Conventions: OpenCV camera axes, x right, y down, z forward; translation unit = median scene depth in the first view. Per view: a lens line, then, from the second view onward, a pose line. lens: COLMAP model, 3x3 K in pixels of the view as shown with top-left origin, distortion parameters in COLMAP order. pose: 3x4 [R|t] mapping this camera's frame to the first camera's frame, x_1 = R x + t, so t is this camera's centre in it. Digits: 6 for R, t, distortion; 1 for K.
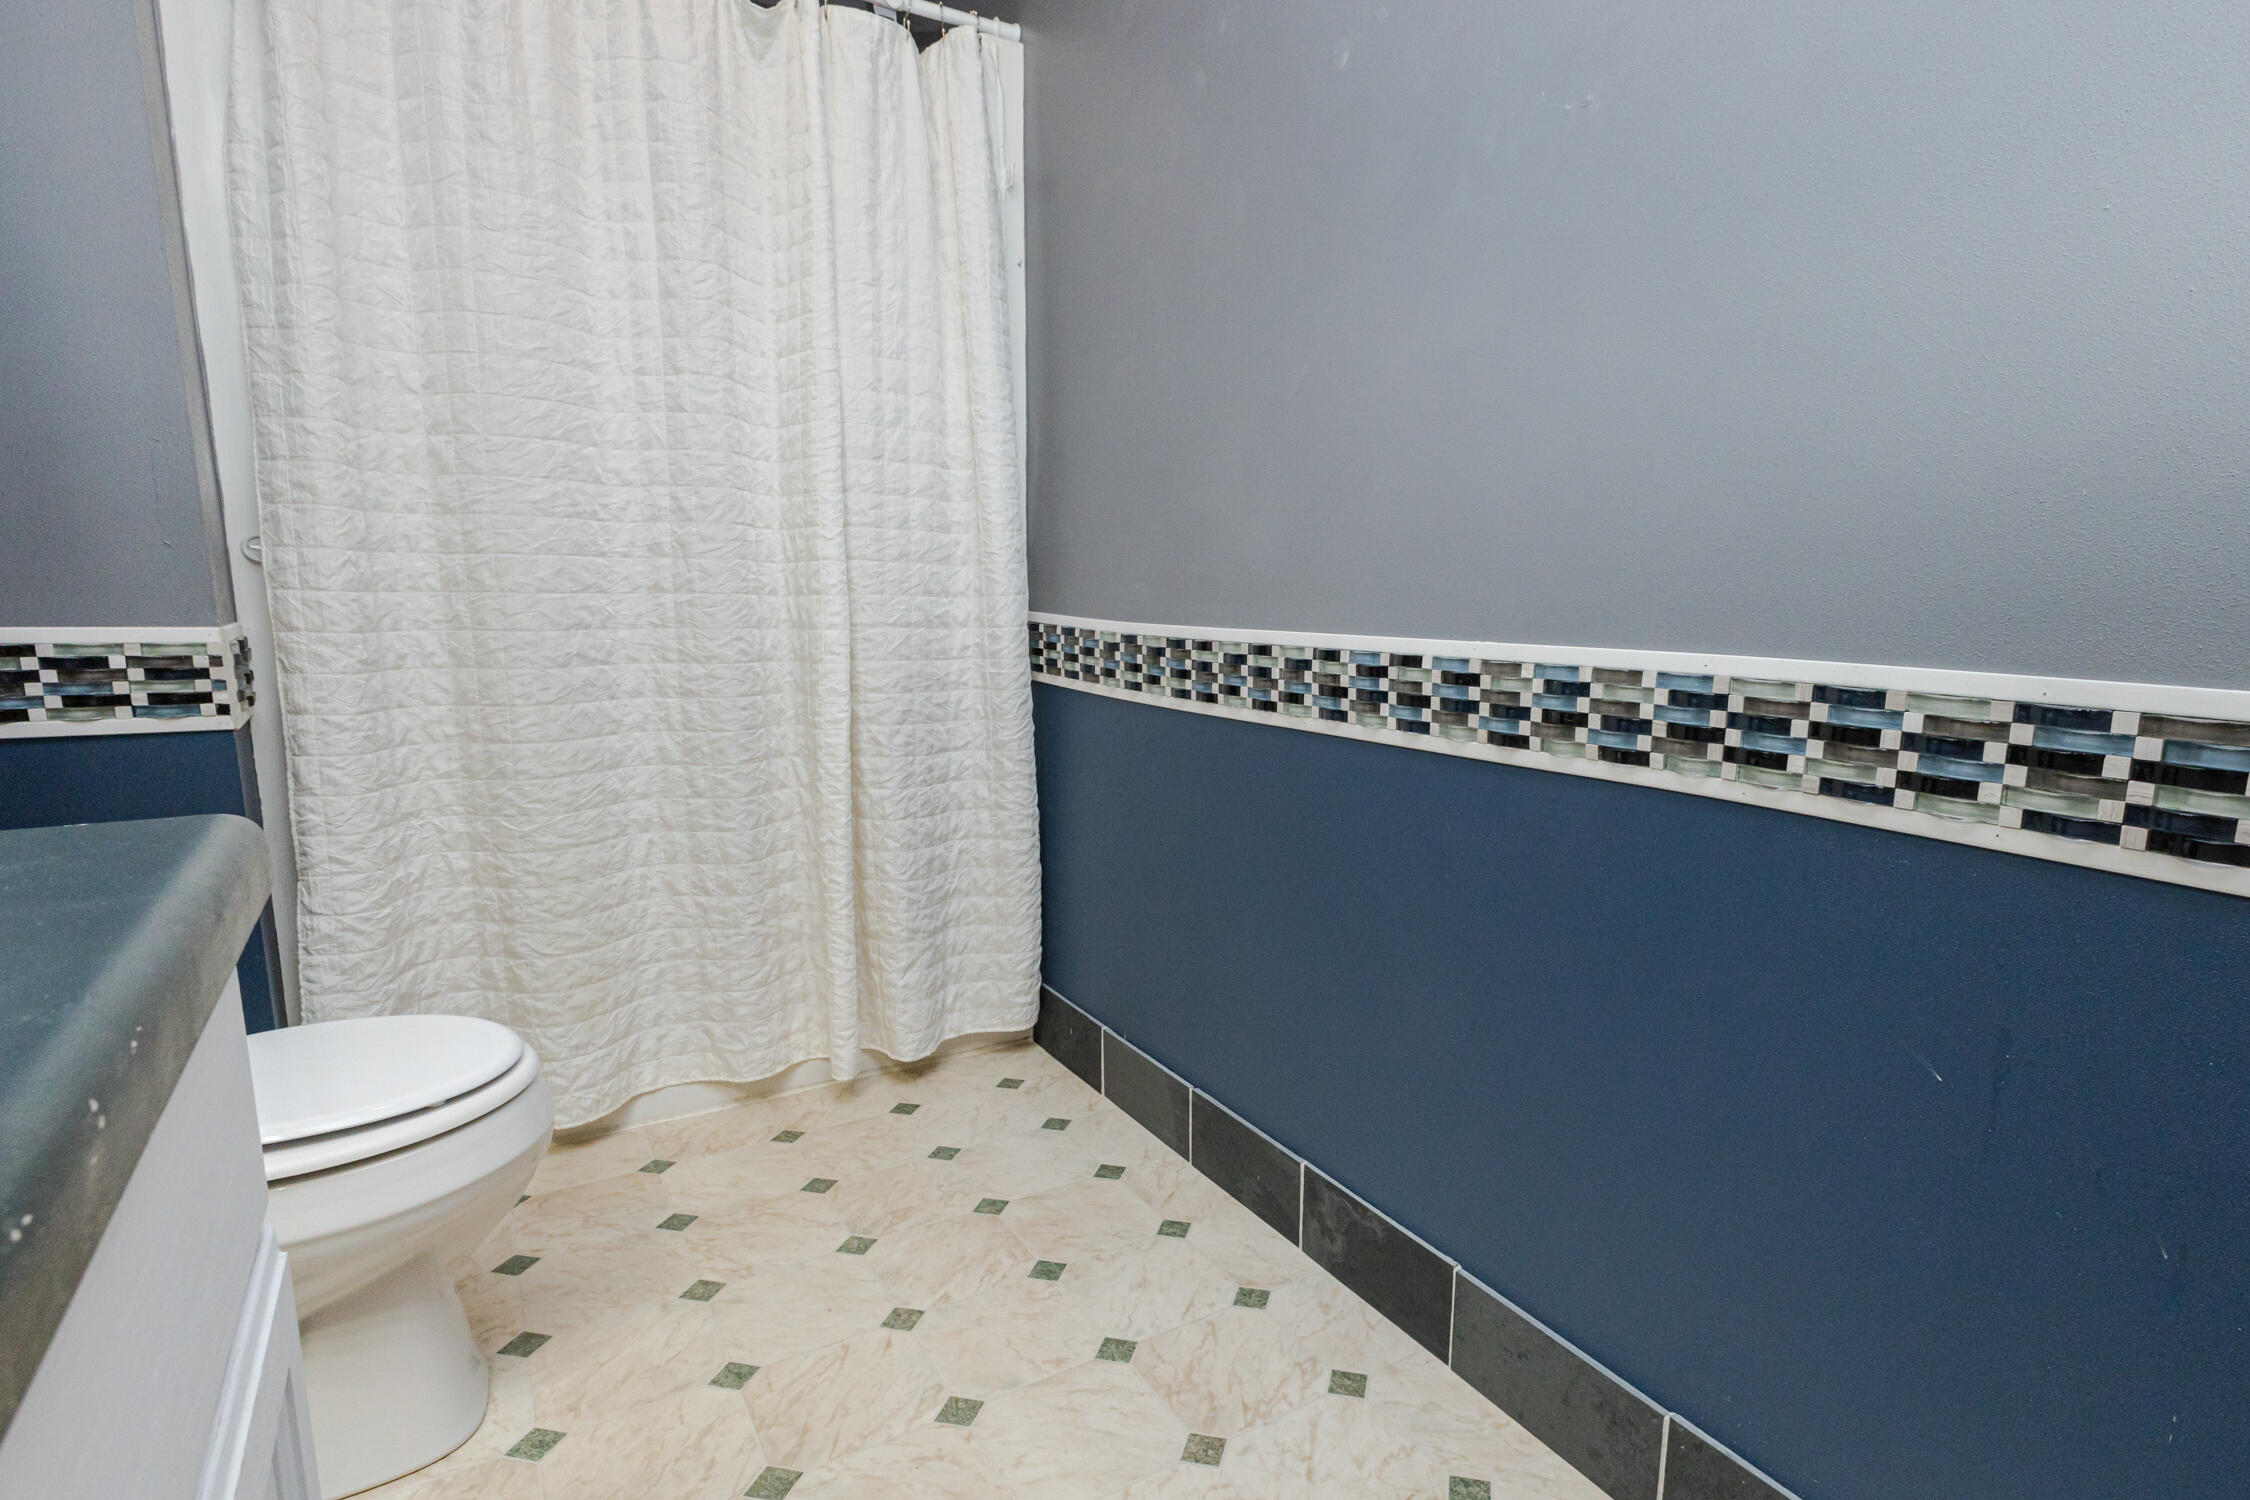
lens RADIAL K [[1127.0, 0, 1125.3], [0, 1127.0, 844.9], [0, 0, 1]] dist [0.008729, -0.000118]
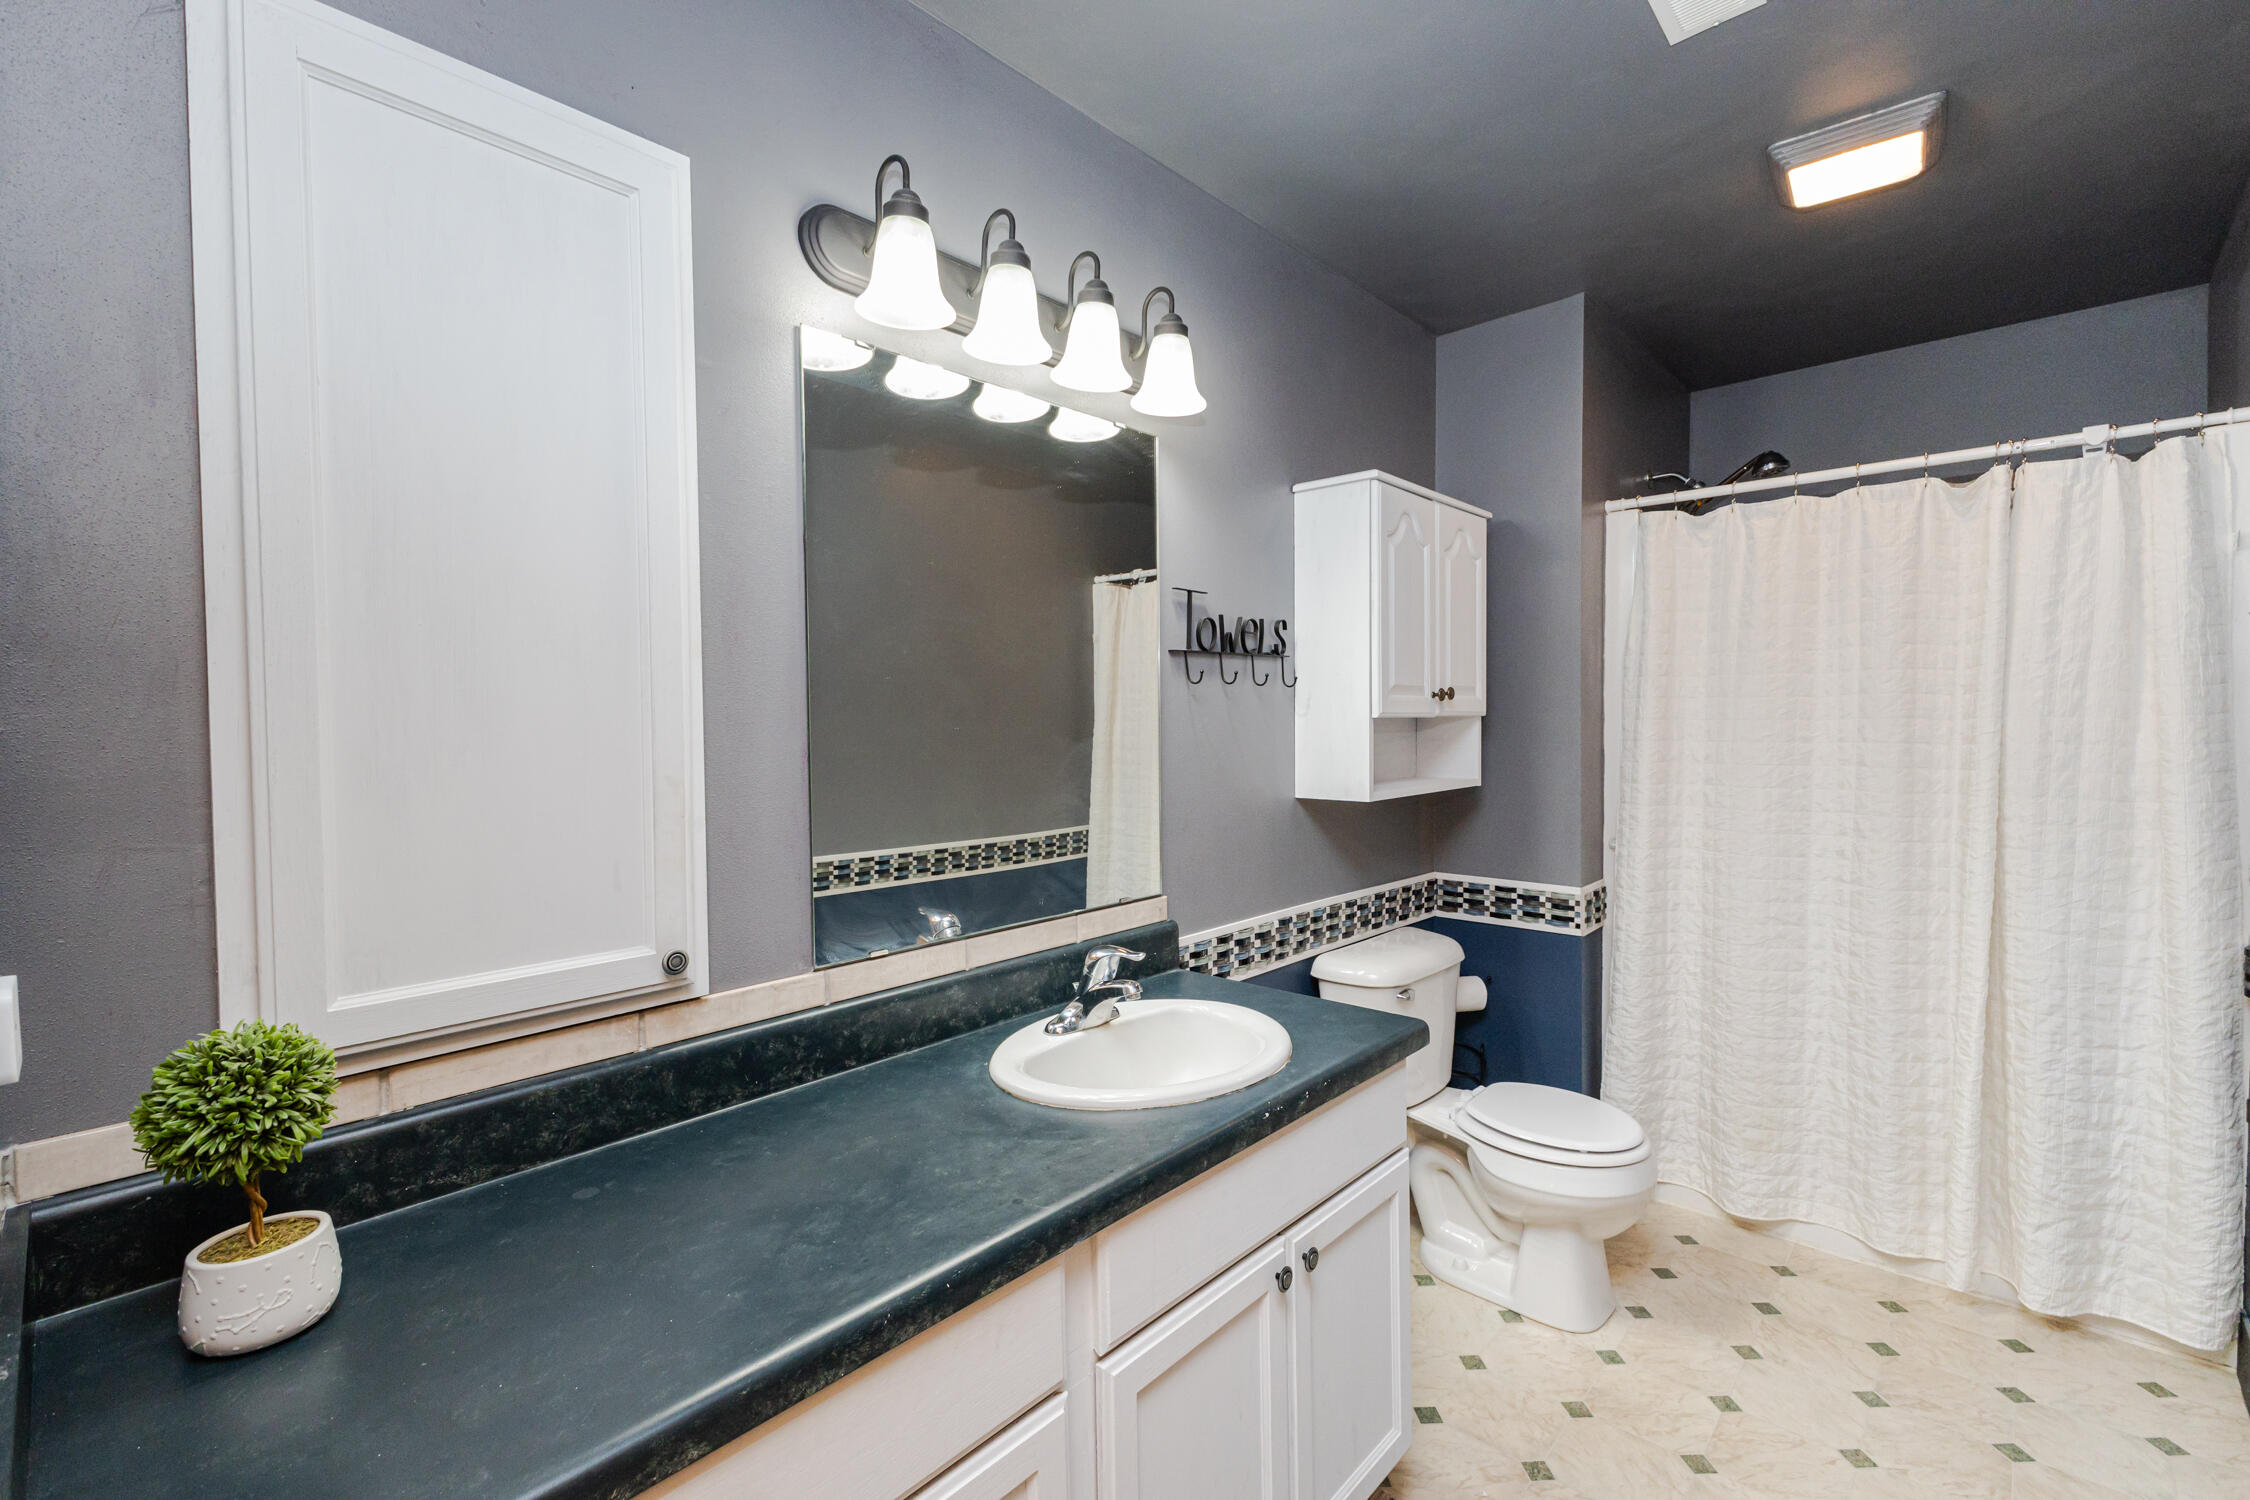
lens RADIAL K [[1002.2, 0, 1103.1], [0, 1002.2, 741.7], [0, 0, 1]] dist [0.023821, -0.006508]
pose [[0.217239, 0.013061, -0.976031, 0.690307], [-0.160105, 0.986845, -0.022429, -0.228455], [0.962899, 0.161140, 0.216473, -0.253117]]
